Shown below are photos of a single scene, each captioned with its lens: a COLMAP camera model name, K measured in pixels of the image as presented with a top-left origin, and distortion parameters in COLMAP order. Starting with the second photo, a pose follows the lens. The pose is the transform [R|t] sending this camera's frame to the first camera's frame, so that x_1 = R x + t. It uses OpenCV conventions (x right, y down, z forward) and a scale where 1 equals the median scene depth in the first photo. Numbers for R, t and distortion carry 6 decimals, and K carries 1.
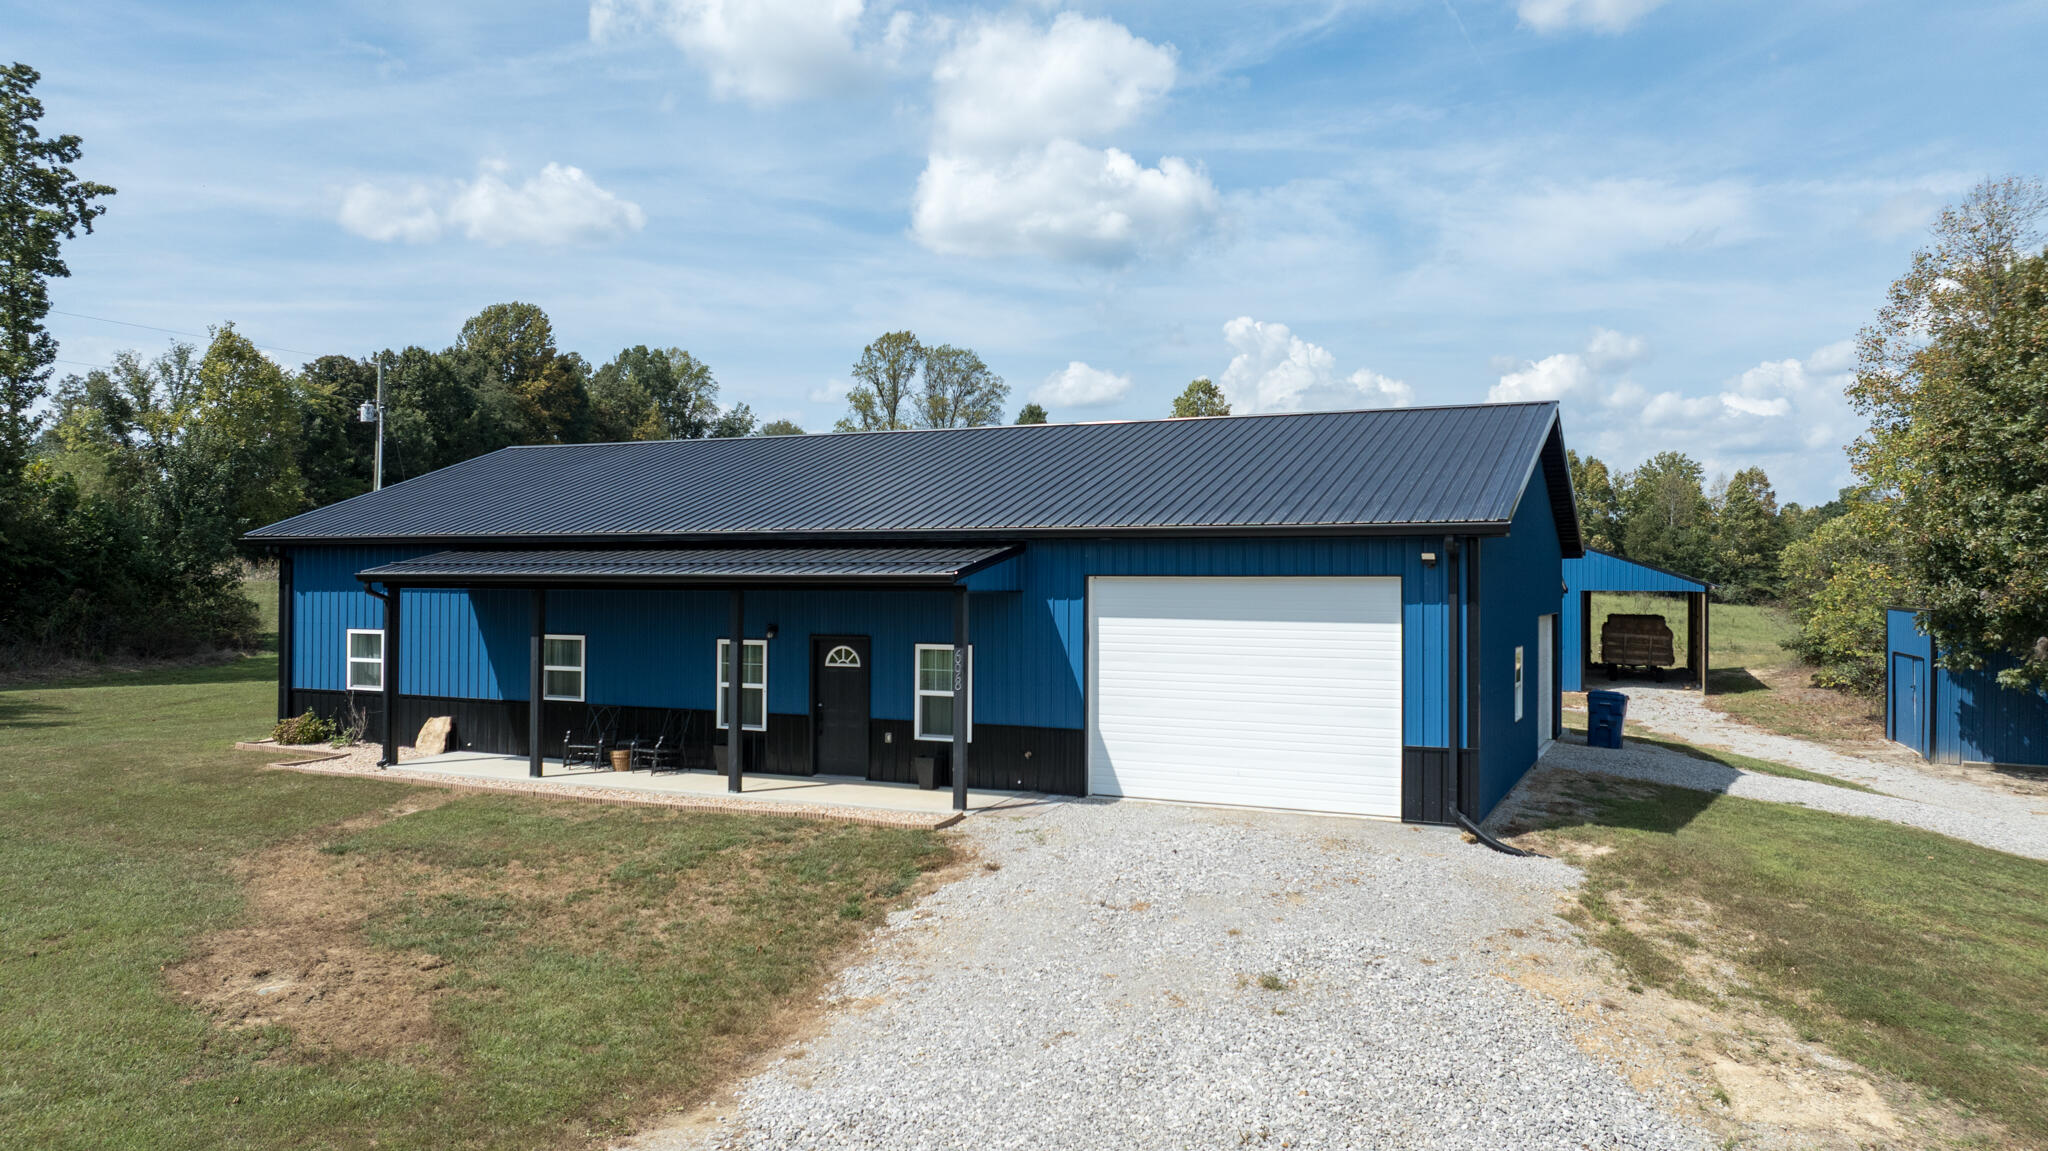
lens RADIAL K [[1441.4, 0, 1030.8], [0, 1441.4, 594.4], [0, 0, 1]] dist [-0.039523, 0.039494]
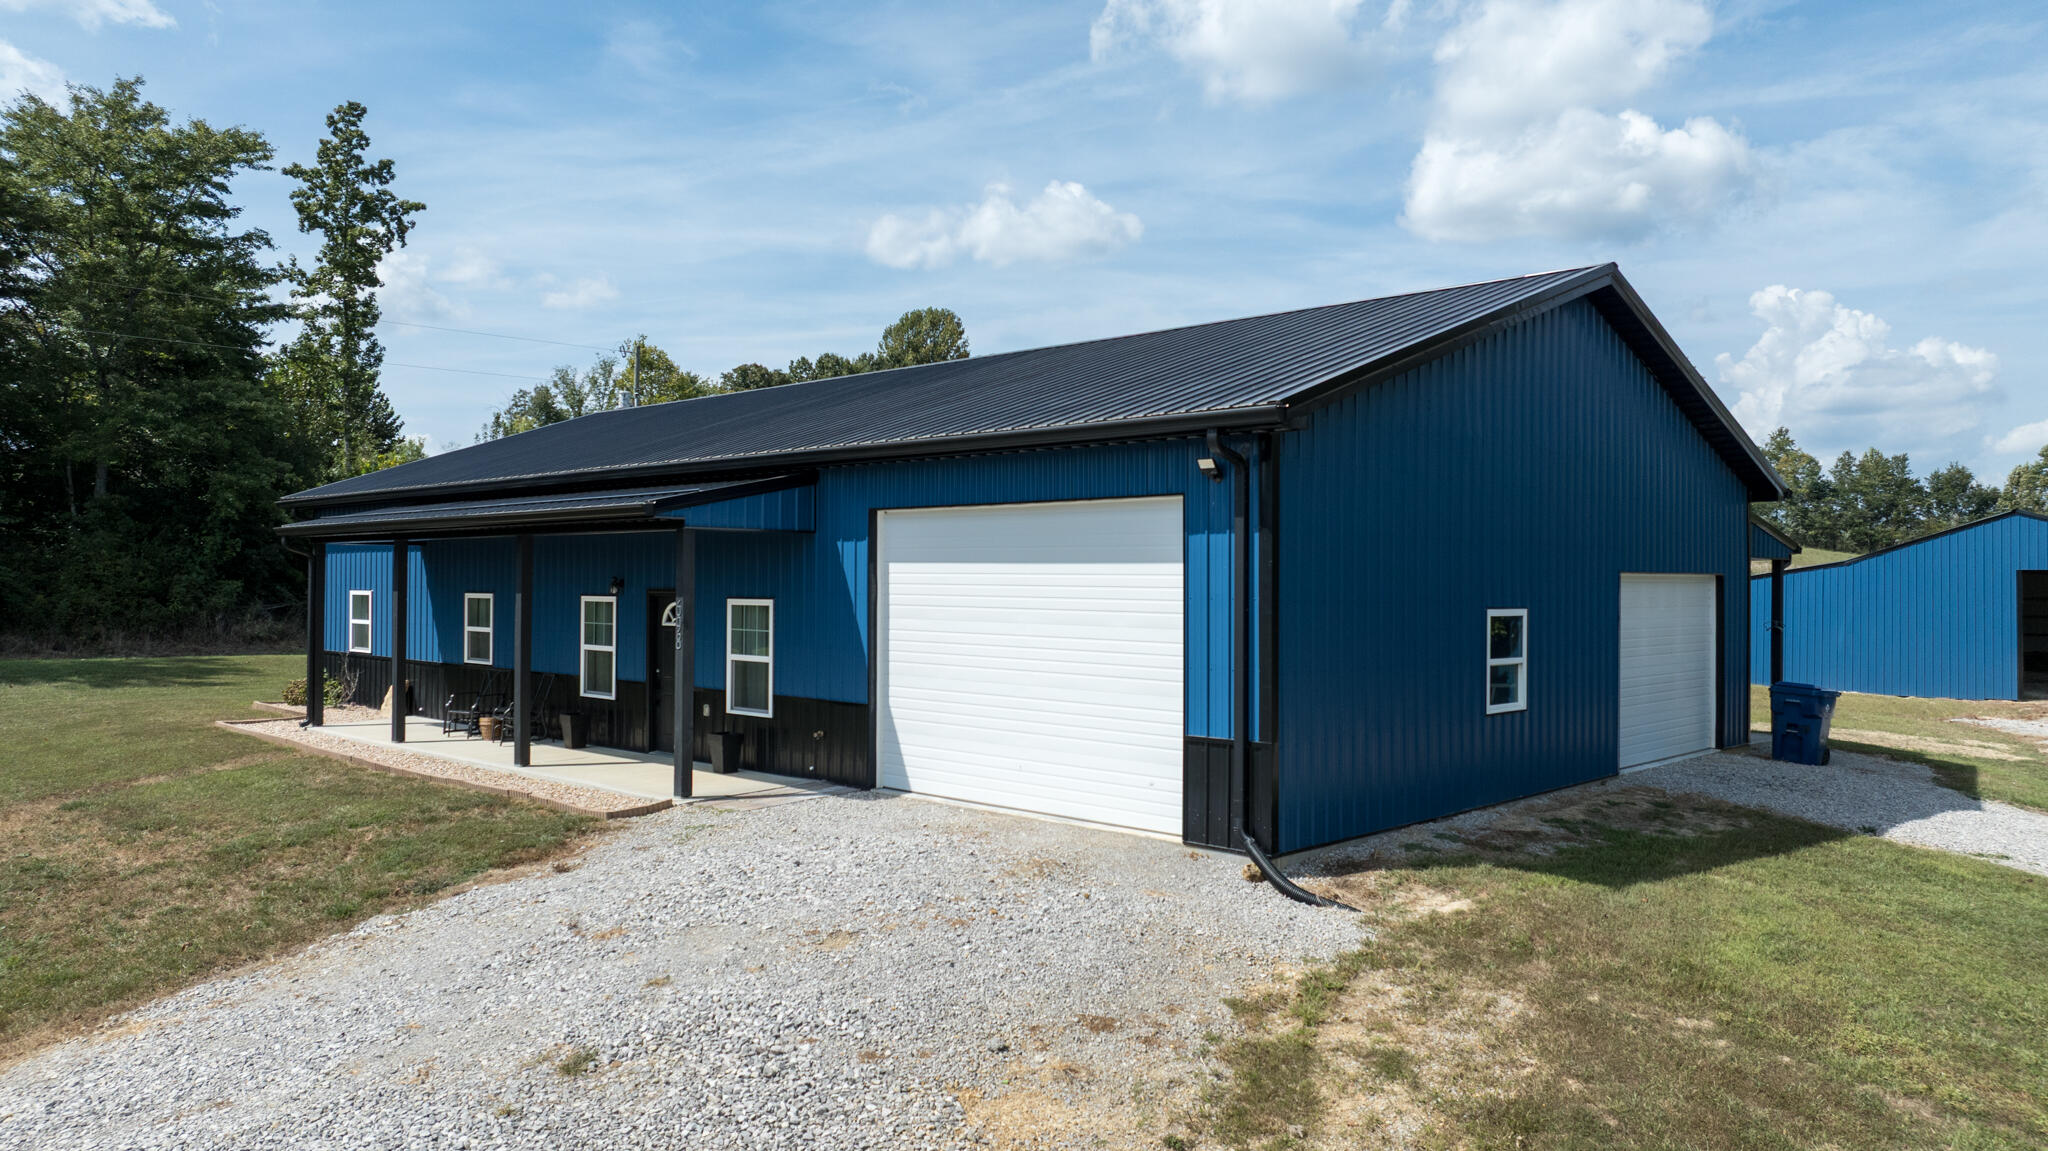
lens RADIAL K [[1441.4, 0, 1027.5], [0, 1441.4, 582.2], [0, 0, 1]] dist [-0.039523, 0.039494]
pose [[0.944756, -0.000789, -0.327772, 0.317077], [-0.001967, 0.999965, -0.008078, 0.027594], [0.327767, 0.008276, 0.944722, 0.235327]]
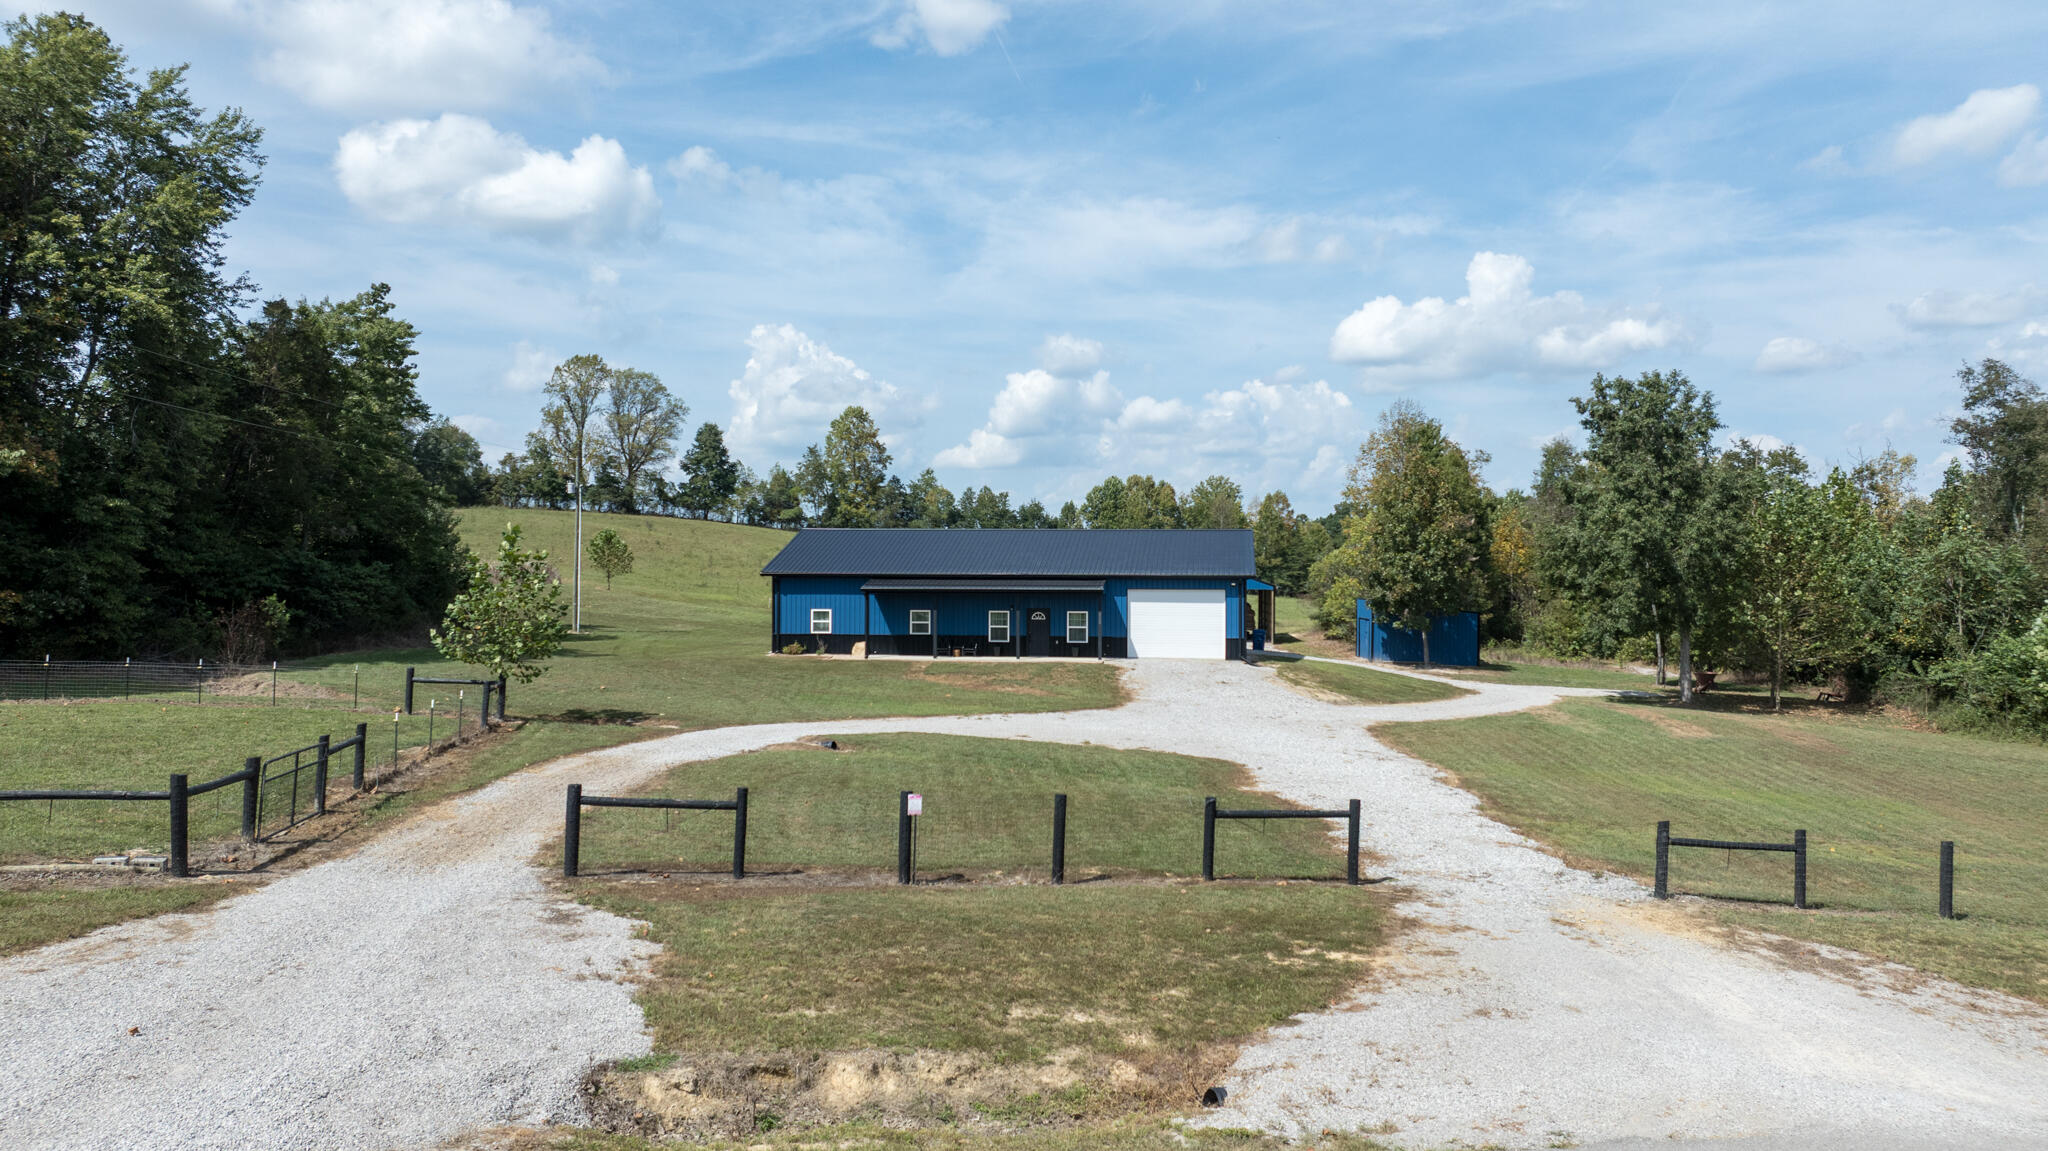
lens RADIAL K [[1441.4, 0, 1020.4], [0, 1441.4, 573.2], [0, 0, 1]] dist [-0.039523, 0.039494]
pose [[0.954443, 0.000285, 0.298392, -0.960564], [0.001943, 0.999972, -0.007170, -0.022030], [-0.298386, 0.007424, 0.954416, -1.668480]]
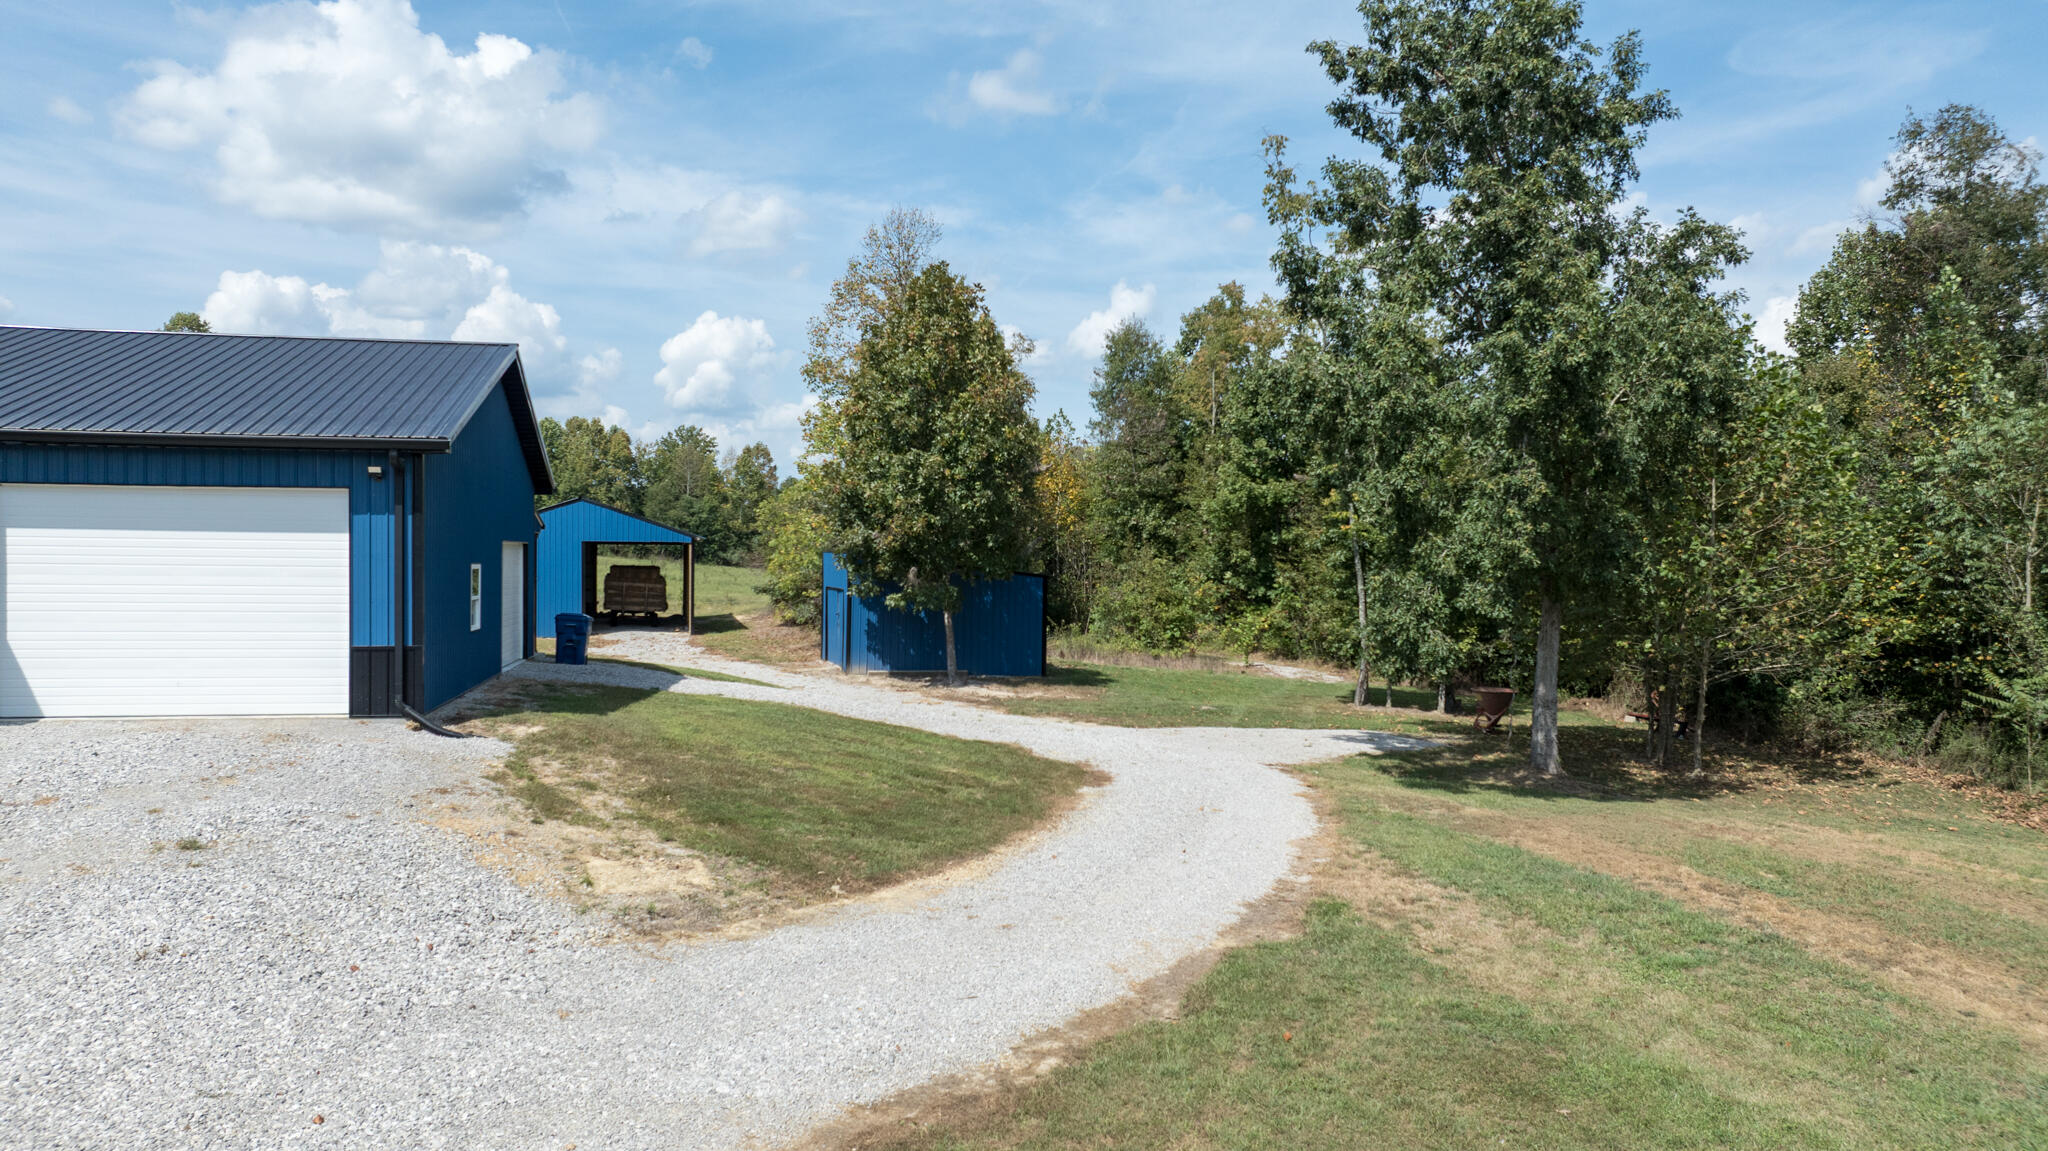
lens RADIAL K [[1441.4, 0, 1020.5], [0, 1441.4, 558.2], [0, 0, 1]] dist [-0.039523, 0.039494]
pose [[0.798921, 0.000053, 0.601435, 0.012175], [0.001088, 0.999998, -0.001534, 0.031843], [-0.601434, 0.001880, 0.798920, -0.116167]]
